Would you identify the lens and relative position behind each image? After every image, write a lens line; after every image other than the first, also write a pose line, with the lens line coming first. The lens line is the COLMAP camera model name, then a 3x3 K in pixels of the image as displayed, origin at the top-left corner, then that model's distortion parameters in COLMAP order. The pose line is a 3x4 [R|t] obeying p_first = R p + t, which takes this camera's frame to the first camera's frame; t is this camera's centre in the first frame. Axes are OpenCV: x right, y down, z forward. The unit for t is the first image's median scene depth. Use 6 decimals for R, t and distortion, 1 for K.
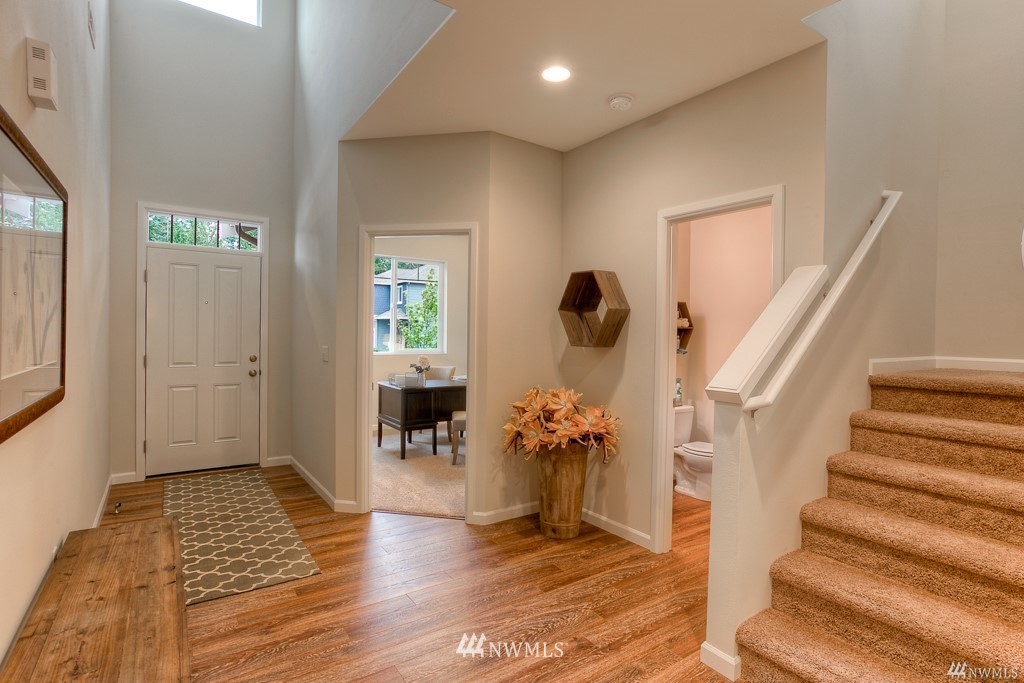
lens RADIAL K [[499.9, 0, 522.4], [0, 499.9, 342.2], [0, 0, 1]] dist [-0.063721, 0.038571]
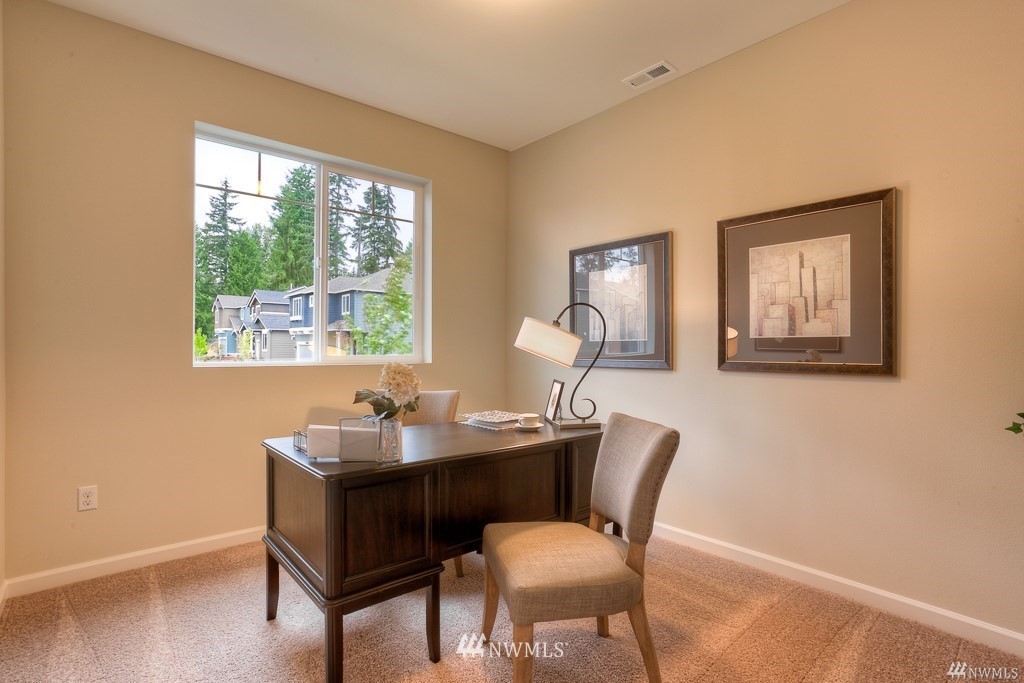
lens RADIAL K [[499.9, 0, 522.4], [0, 499.9, 342.2], [0, 0, 1]] dist [-0.063721, 0.038571]
pose [[0.995294, -0.013076, 0.096012, -0.151504], [0.016054, 0.999412, -0.030306, 0.024782], [-0.095560, 0.031704, 0.994919, 0.686114]]
